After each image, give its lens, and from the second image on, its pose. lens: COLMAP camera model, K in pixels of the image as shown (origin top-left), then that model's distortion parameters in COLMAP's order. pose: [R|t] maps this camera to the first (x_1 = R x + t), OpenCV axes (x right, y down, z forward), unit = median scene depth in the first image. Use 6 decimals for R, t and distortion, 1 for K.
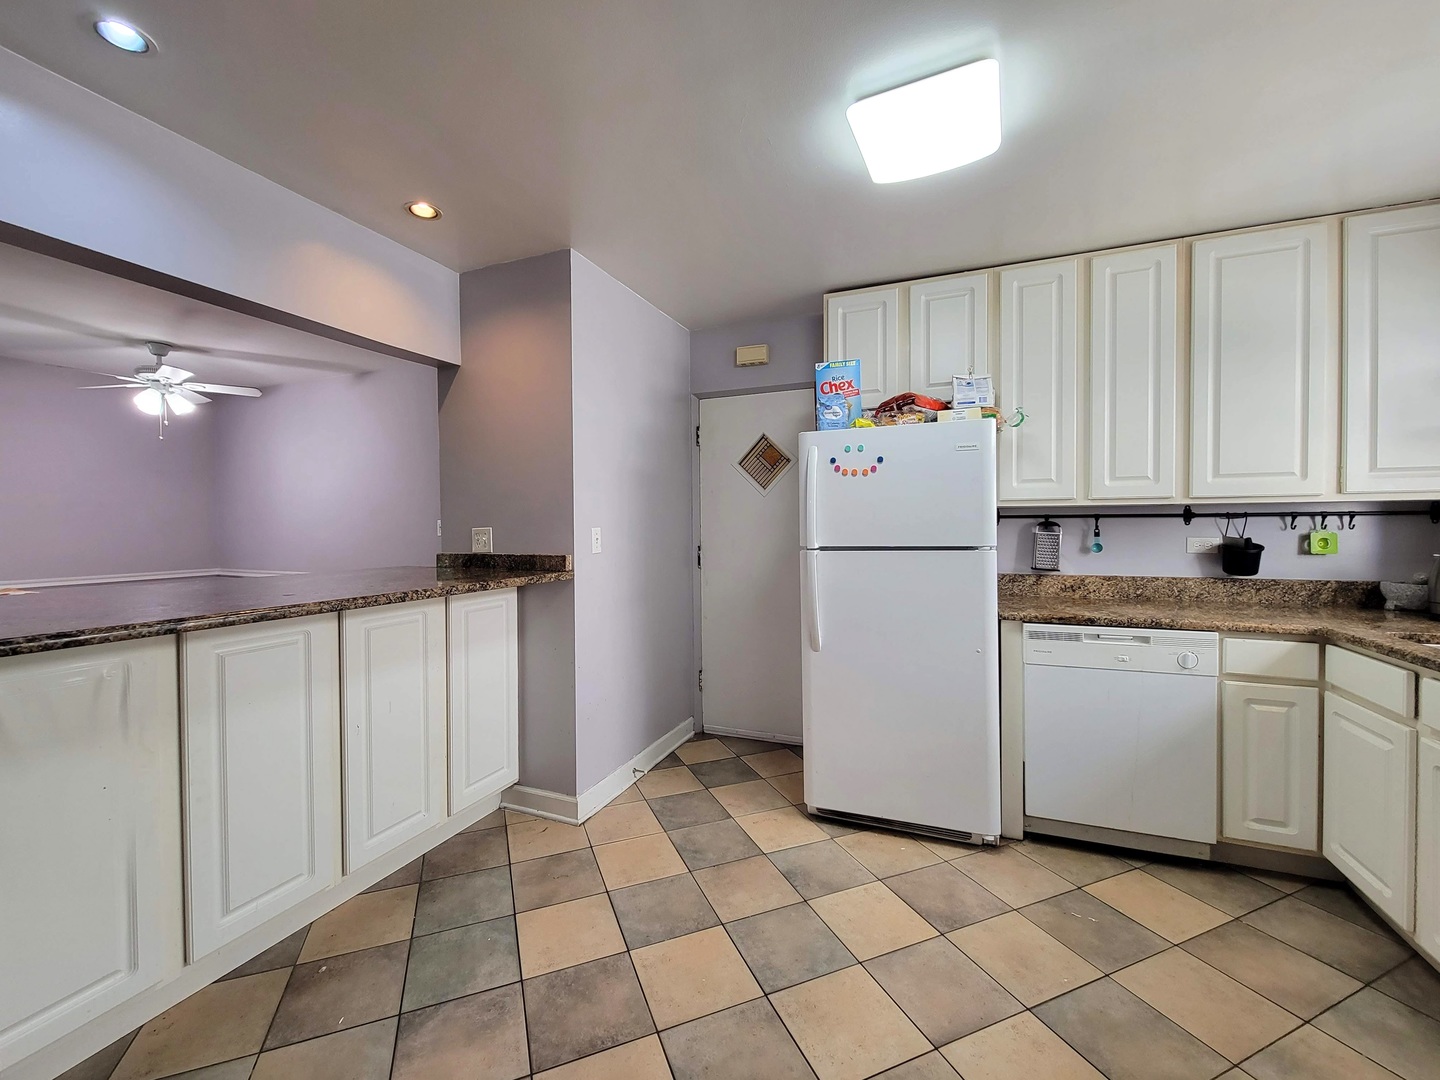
lens RADIAL K [[588.4, 0, 708.8], [0, 588.4, 536.2], [0, 0, 1]] dist [0.003363, -0.003053]
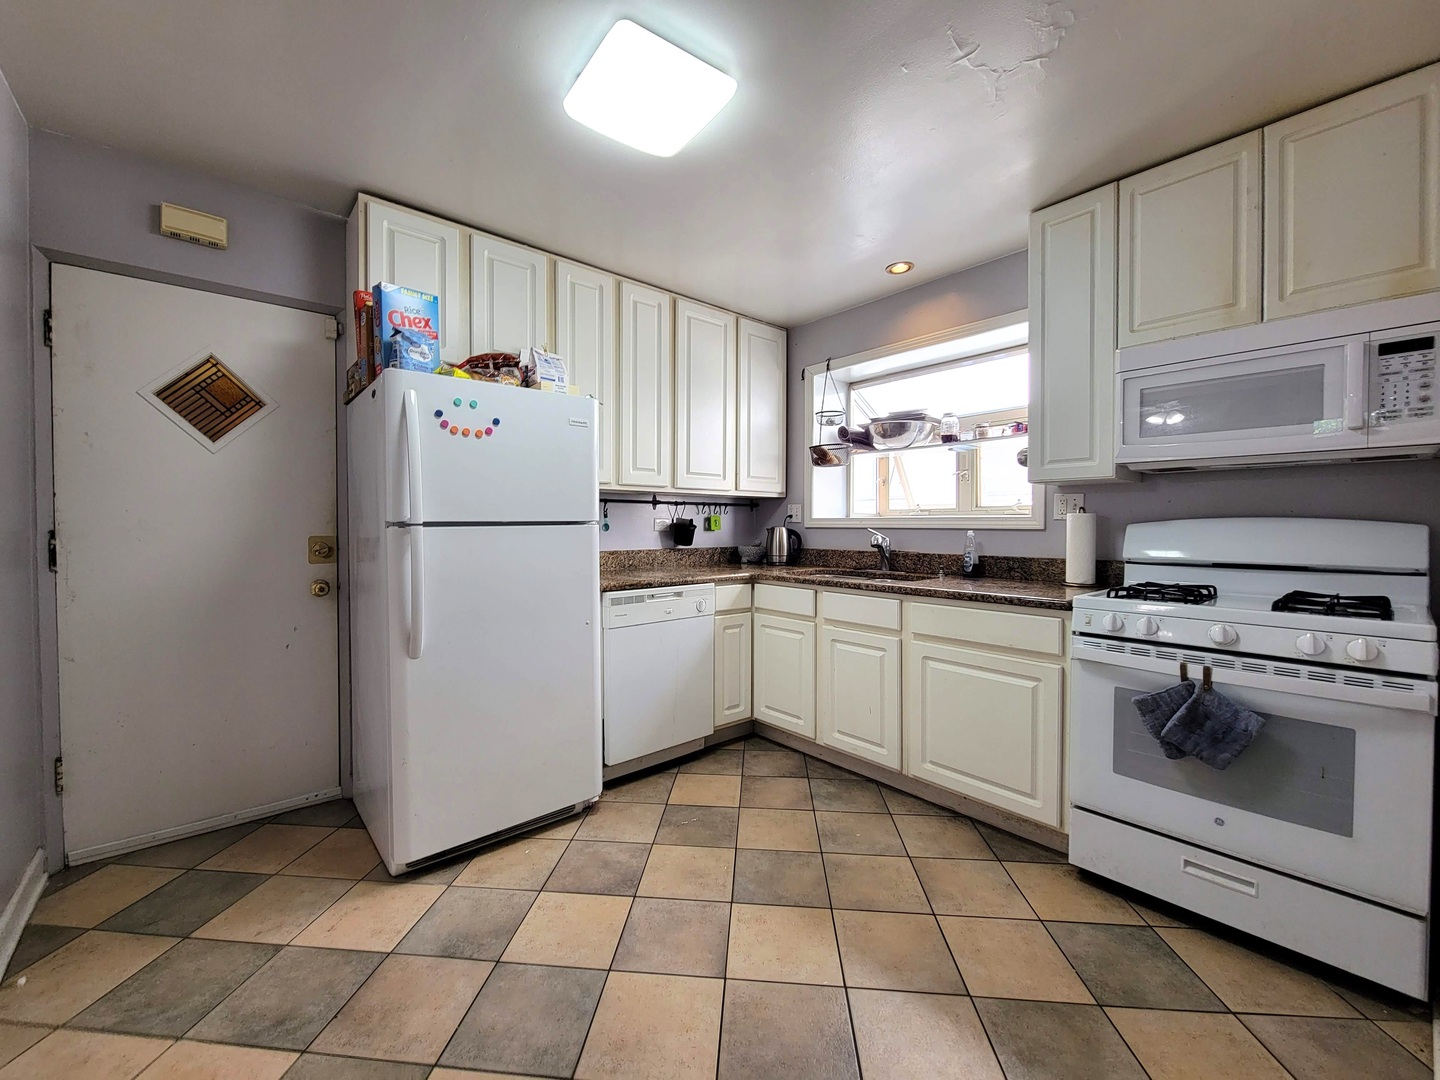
lens RADIAL K [[588.4, 0, 711.7], [0, 588.4, 533.6], [0, 0, 1]] dist [0.003363, -0.003053]
pose [[0.453782, -0.006872, 0.891086, -0.334825], [0.009322, 0.999952, 0.002964, 0.035514], [-0.891064, 0.006961, 0.453824, 0.311905]]
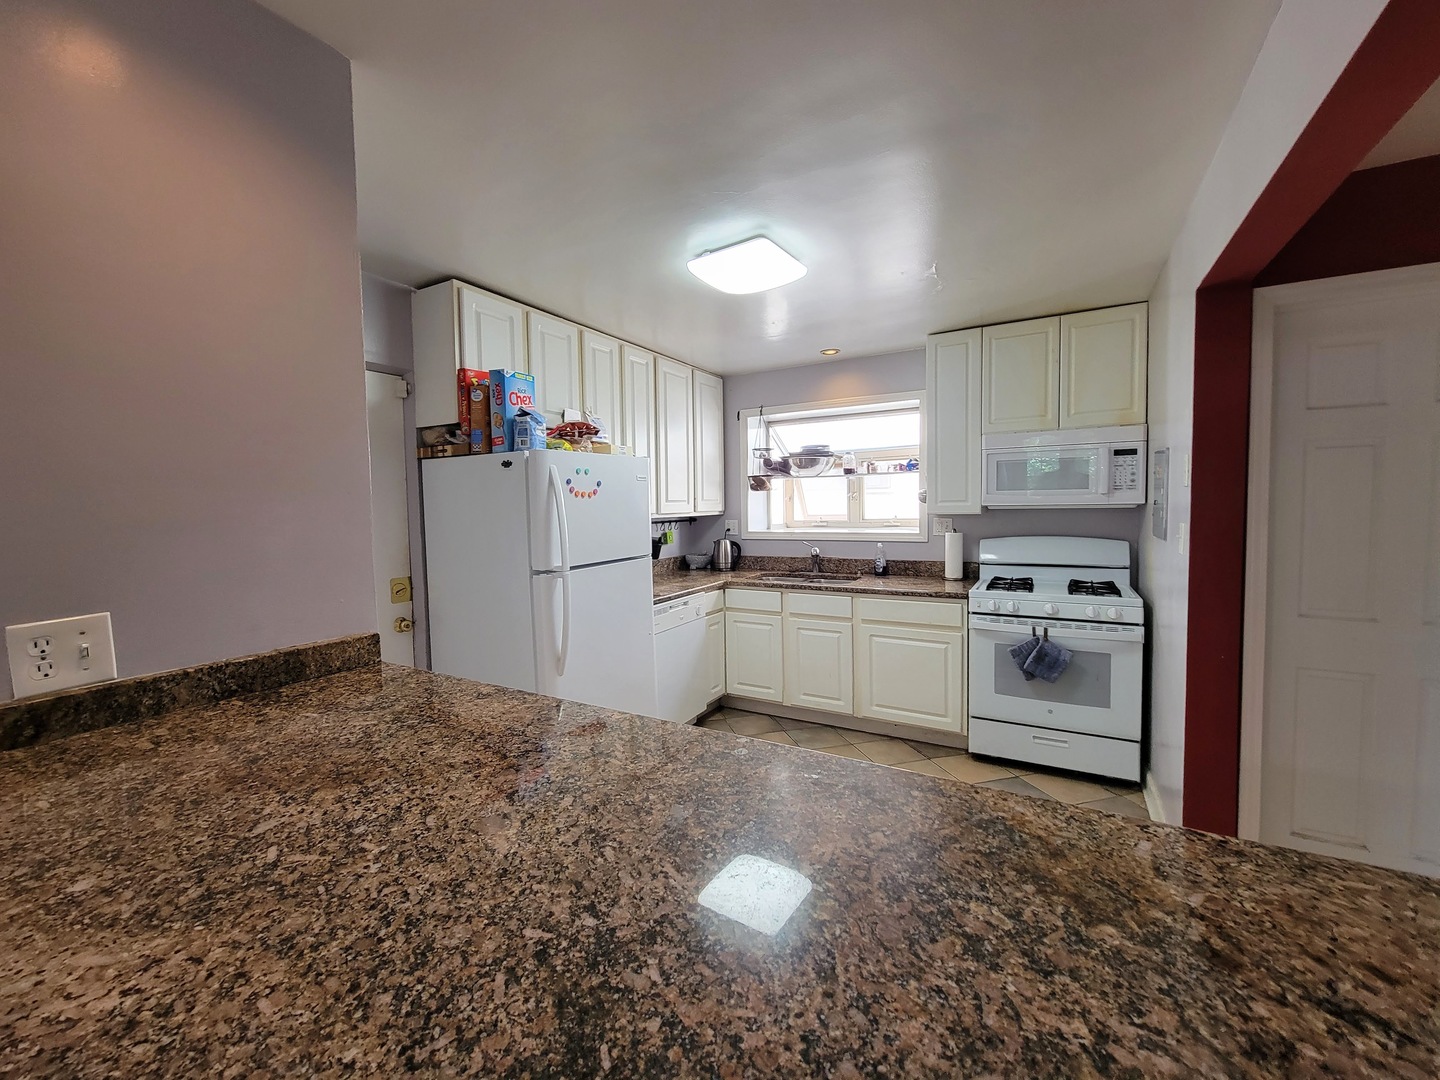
lens RADIAL K [[588.4, 0, 714.1], [0, 588.4, 535.1], [0, 0, 1]] dist [0.003363, -0.003053]
pose [[0.125428, -0.049686, 0.990858, -0.761847], [0.033901, 0.998377, 0.045772, -0.075274], [-0.991523, 0.027850, 0.126908, 0.633200]]
